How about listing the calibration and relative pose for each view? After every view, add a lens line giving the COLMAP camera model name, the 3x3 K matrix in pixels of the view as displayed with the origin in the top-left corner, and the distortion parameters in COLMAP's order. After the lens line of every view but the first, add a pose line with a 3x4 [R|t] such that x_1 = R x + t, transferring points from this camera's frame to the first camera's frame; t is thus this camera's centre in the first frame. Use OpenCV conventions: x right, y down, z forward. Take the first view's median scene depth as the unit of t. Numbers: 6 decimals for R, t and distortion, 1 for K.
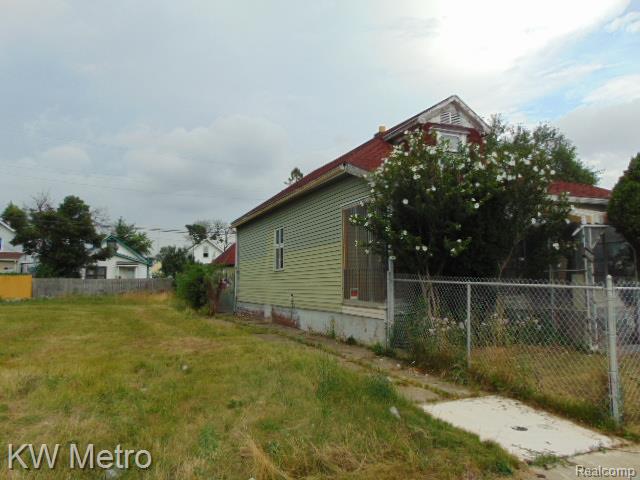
lens RADIAL K [[478.0, 0, 320.7], [0, 478.0, 238.1], [0, 0, 1]] dist [-0.009288, 0.040147]
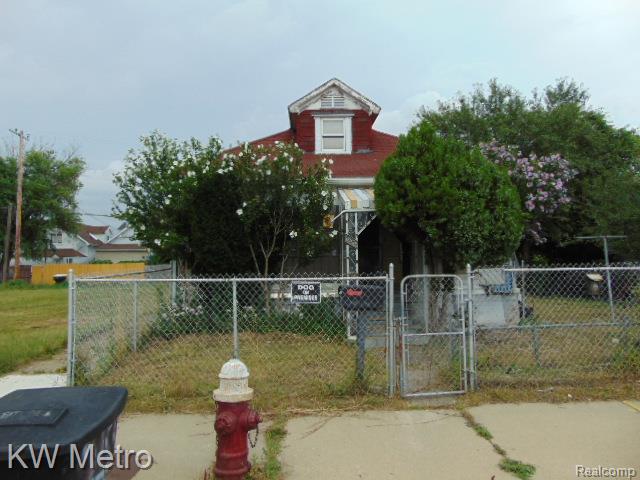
lens RADIAL K [[478.0, 0, 318.2], [0, 478.0, 242.8], [0, 0, 1]] dist [-0.009288, 0.040147]
pose [[0.936312, -0.027213, -0.350114, 0.575463], [0.043448, 0.998310, 0.038599, -0.001609], [0.348472, -0.051353, 0.935911, 0.054918]]
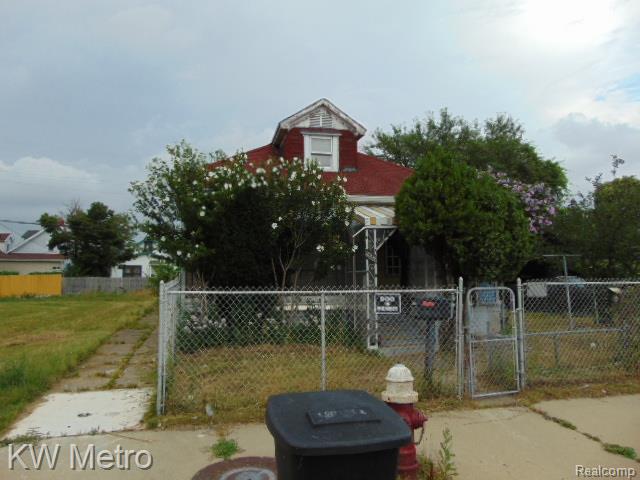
lens RADIAL K [[478.0, 0, 317.8], [0, 478.0, 245.4], [0, 0, 1]] dist [-0.009288, 0.040147]
pose [[0.986200, -0.015984, -0.164783, 0.425787], [0.019918, 0.999554, 0.022247, -0.008887], [0.164354, -0.025222, 0.986079, -0.013681]]
